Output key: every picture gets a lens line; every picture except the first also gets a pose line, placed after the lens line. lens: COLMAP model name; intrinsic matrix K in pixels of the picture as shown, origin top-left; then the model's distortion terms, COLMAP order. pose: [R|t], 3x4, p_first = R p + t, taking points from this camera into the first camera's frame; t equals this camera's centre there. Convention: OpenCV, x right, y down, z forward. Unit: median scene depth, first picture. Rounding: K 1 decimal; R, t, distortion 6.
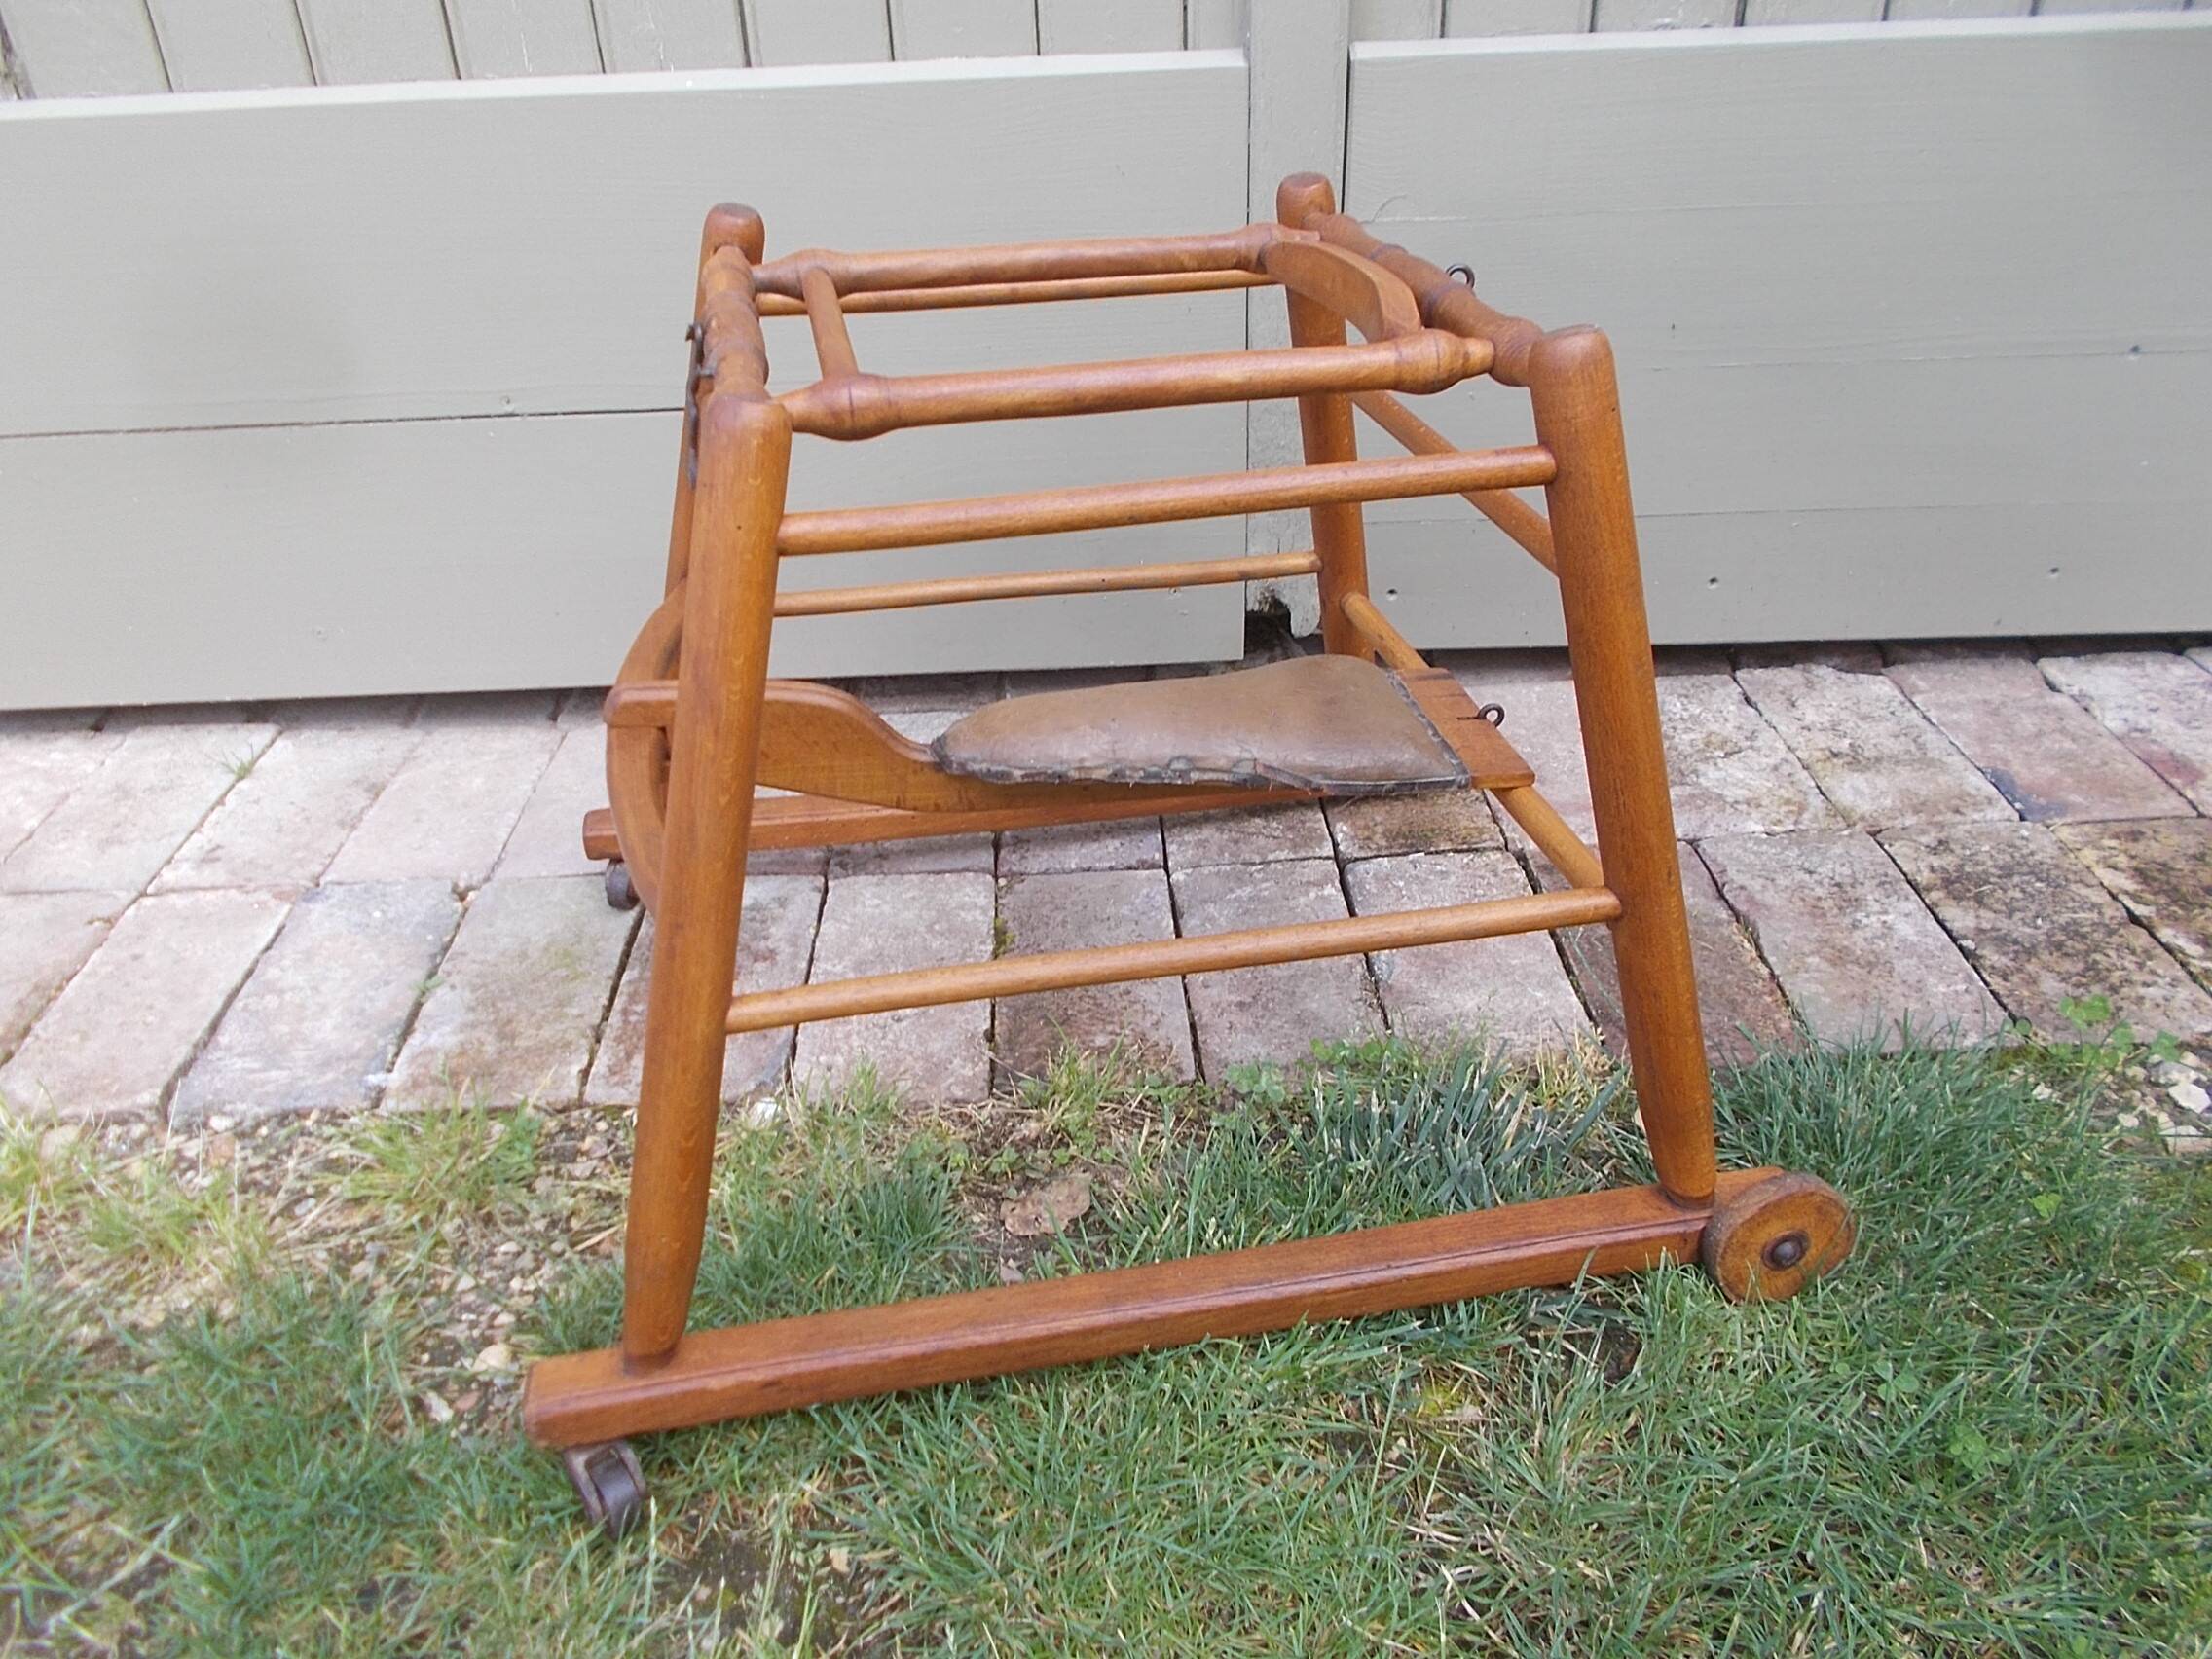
lens RADIAL K [[1709.7, 0, 1101.7], [0, 1709.7, 819.8], [0, 0, 1]] dist [0.021224, -0.025456]
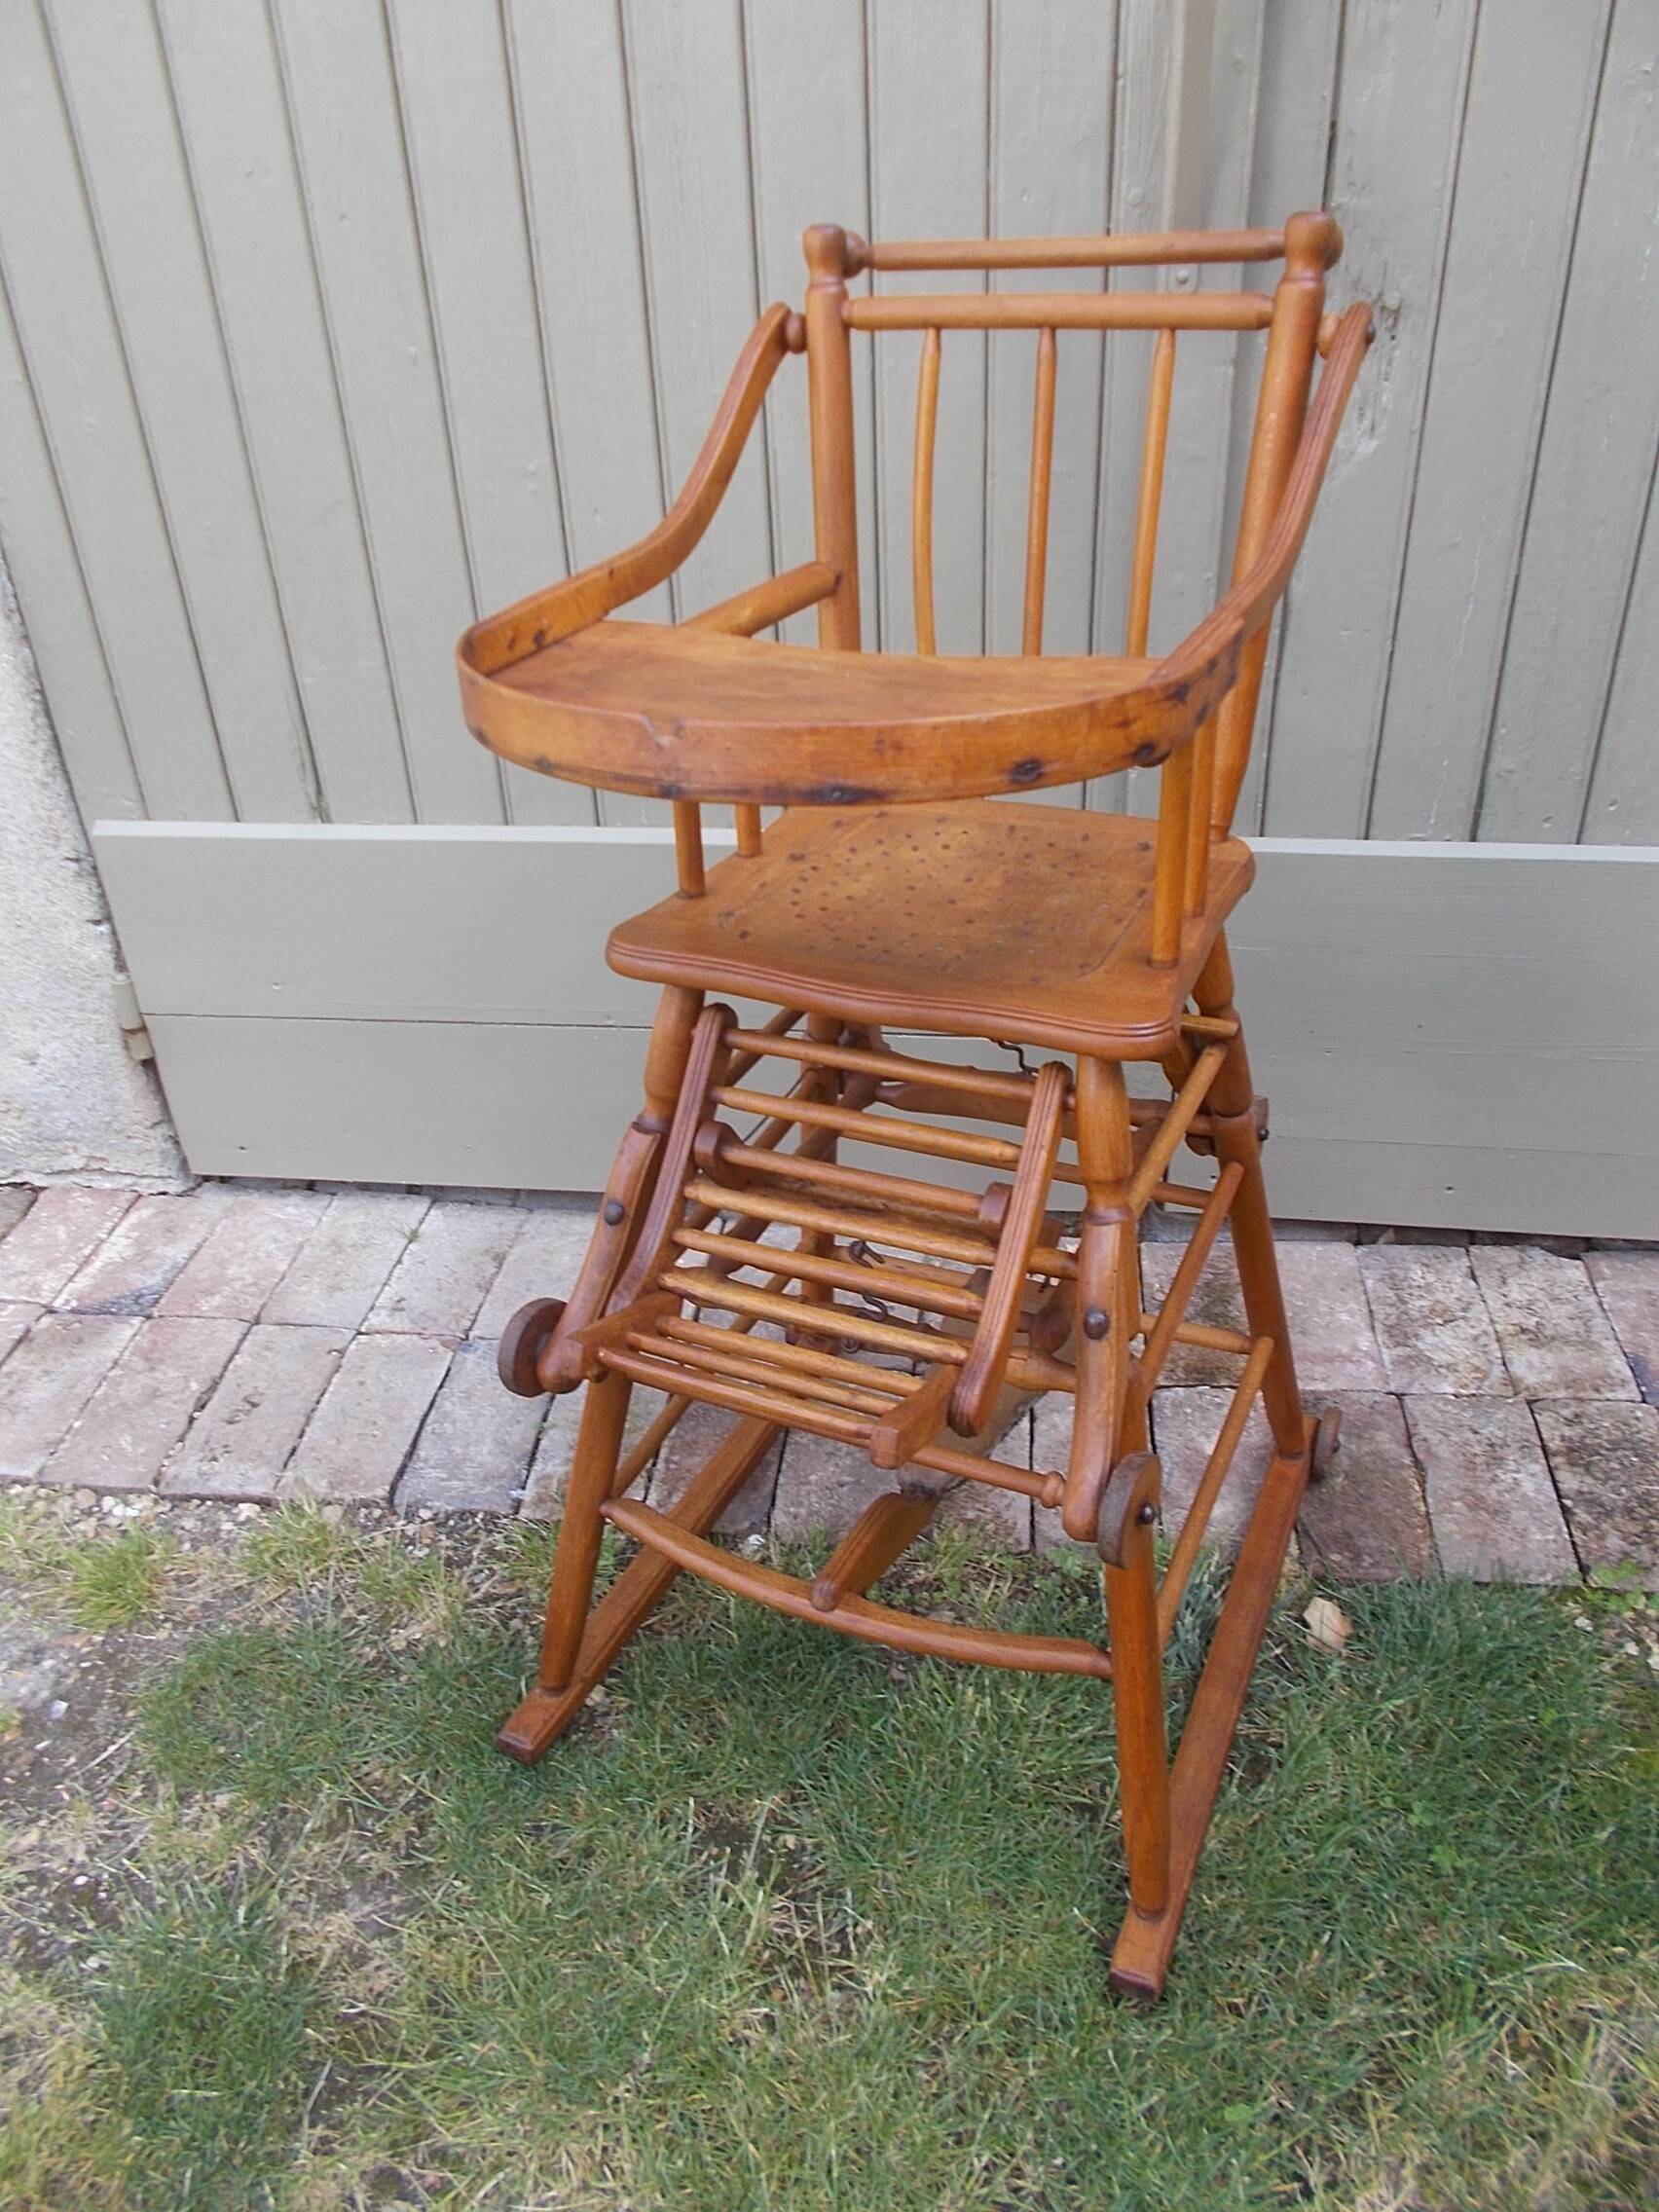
lens RADIAL K [[1668.7, 0, 847.8], [0, 1668.7, 1095.8], [0, 0, 1]] dist [-0.003590, -0.008946]
pose [[0.990634, 0.072248, -0.115865, 0.034316], [-0.069897, 0.997260, 0.024237, -0.261708], [0.117299, -0.015911, 0.992969, -0.473009]]
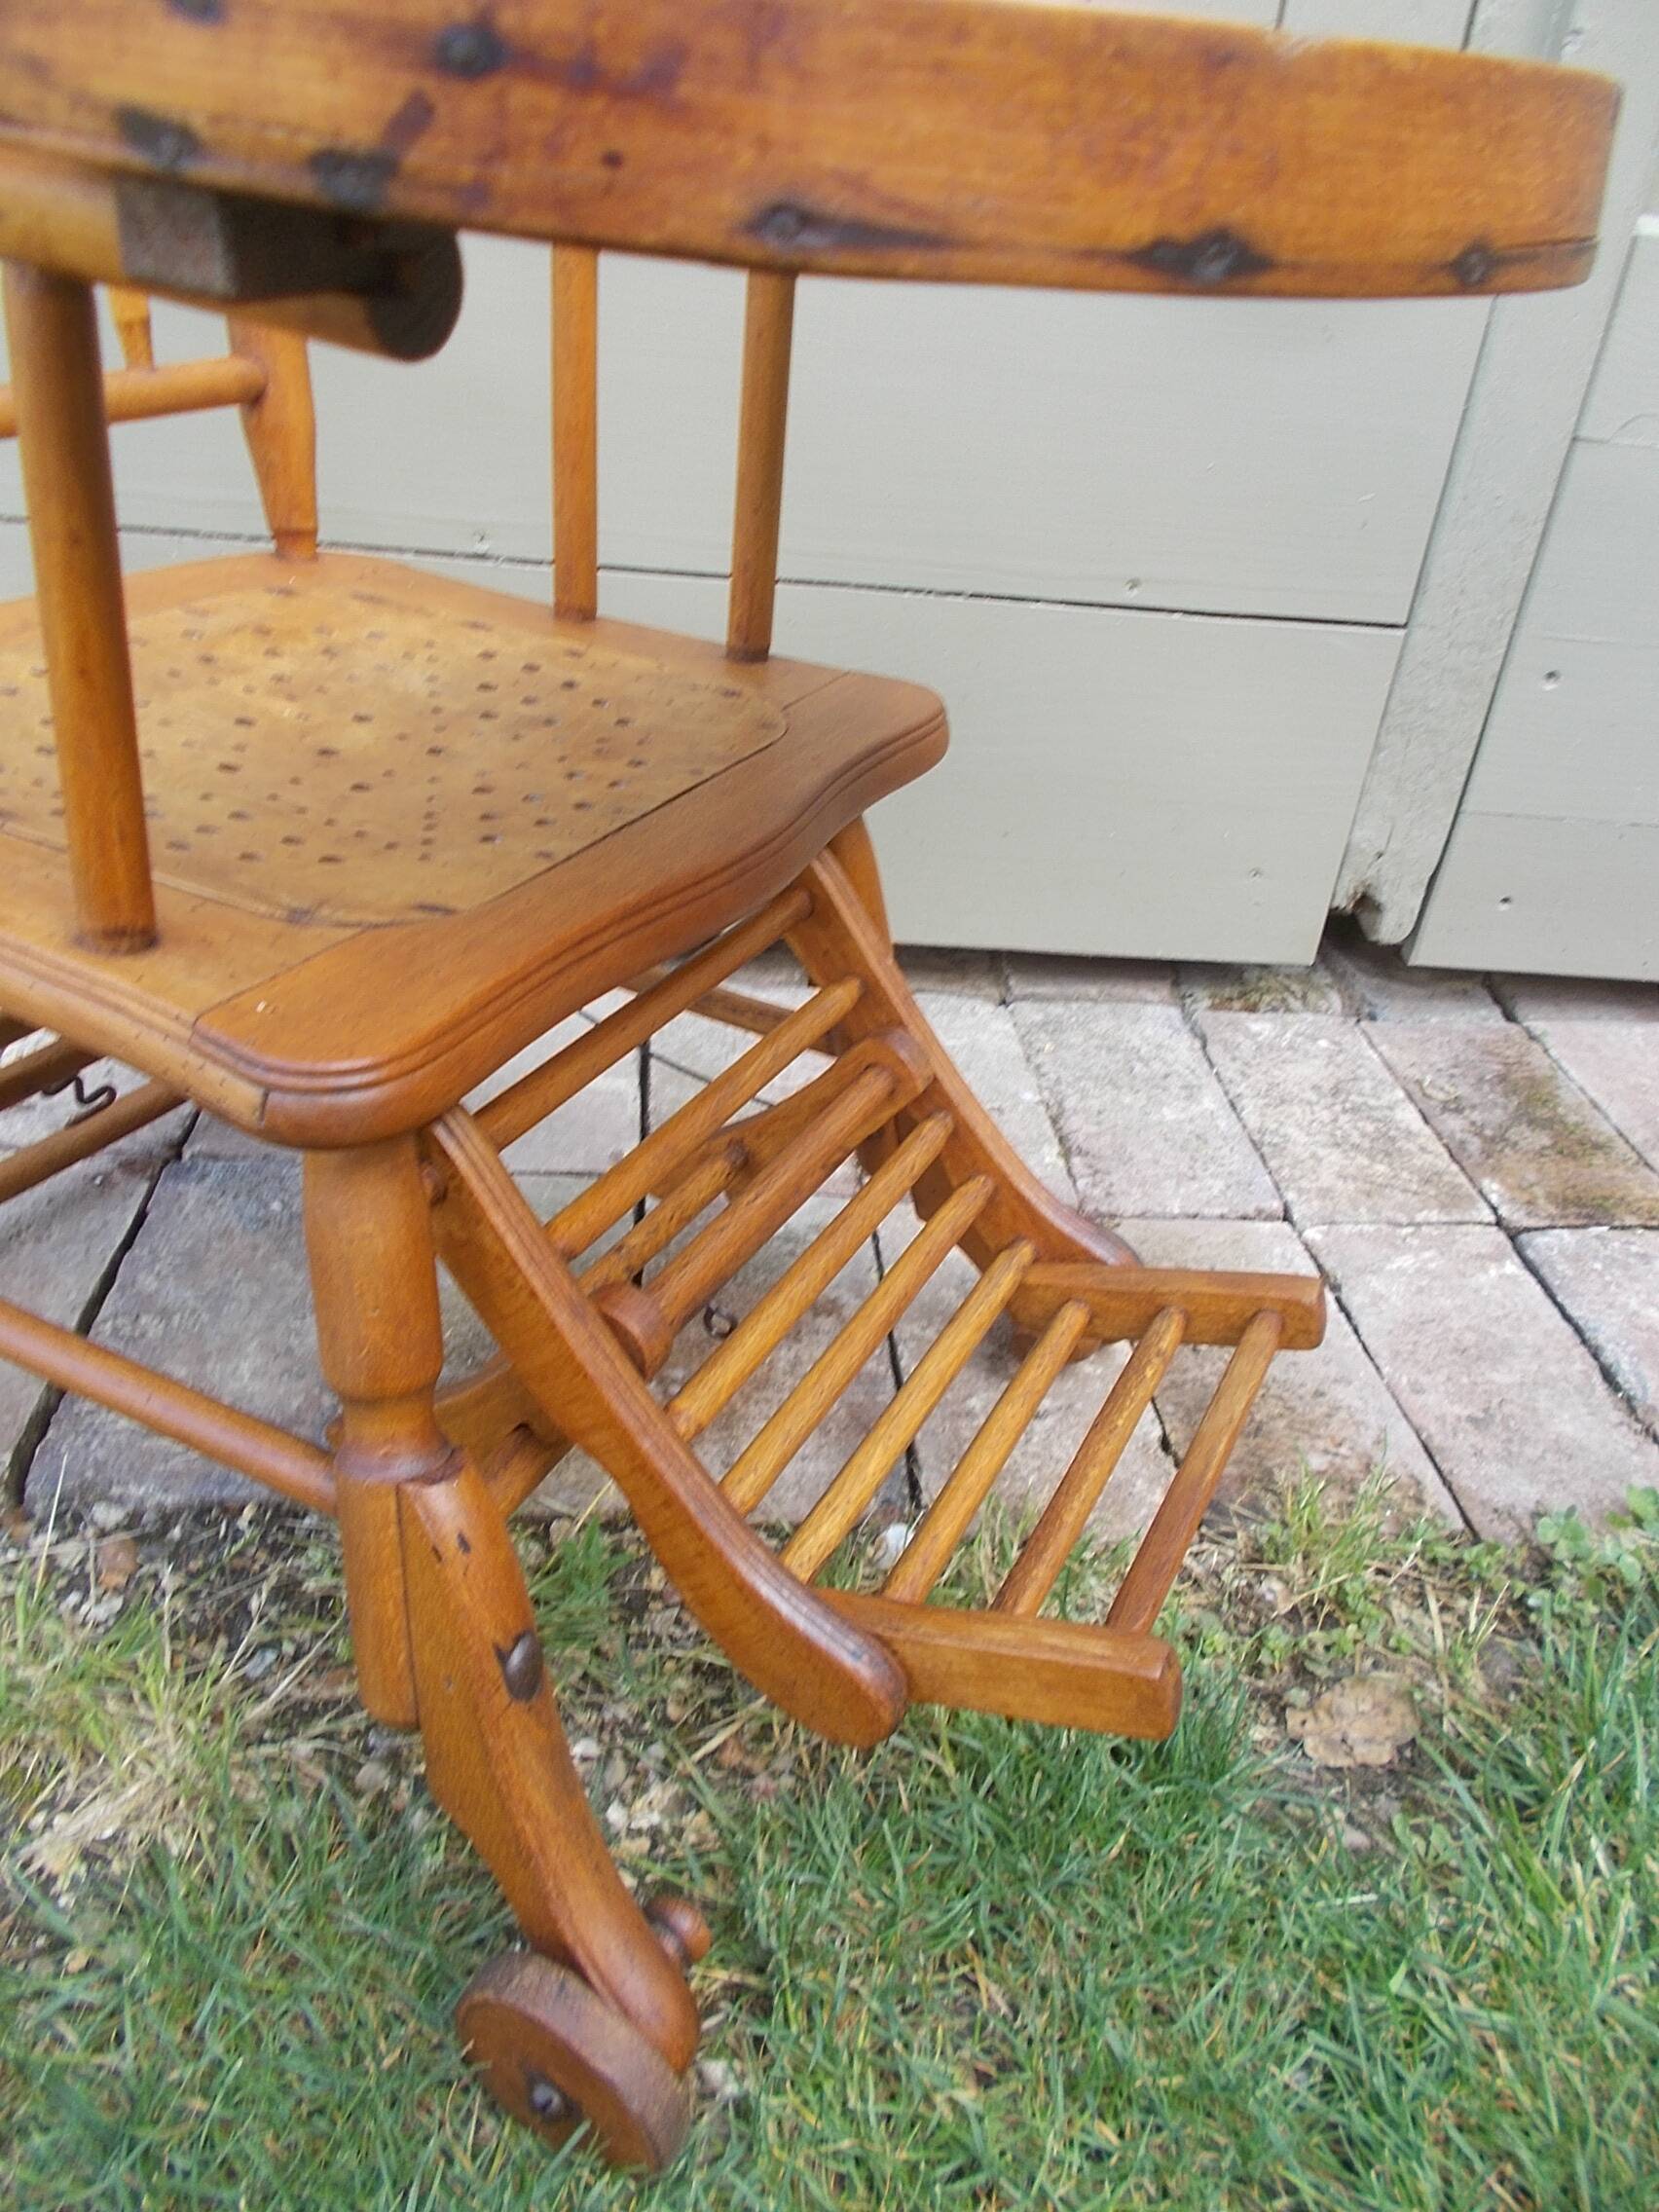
lens RADIAL K [[1679.0, 0, 845.1], [0, 1679.0, 1079.7], [0, 0, 1]] dist [-0.007428, -0.009546]
pose [[0.990388, 0.083438, 0.110319, -0.286344], [-0.082077, 0.996484, -0.016834, -0.007936], [-0.111336, 0.007617, 0.993754, 0.280932]]
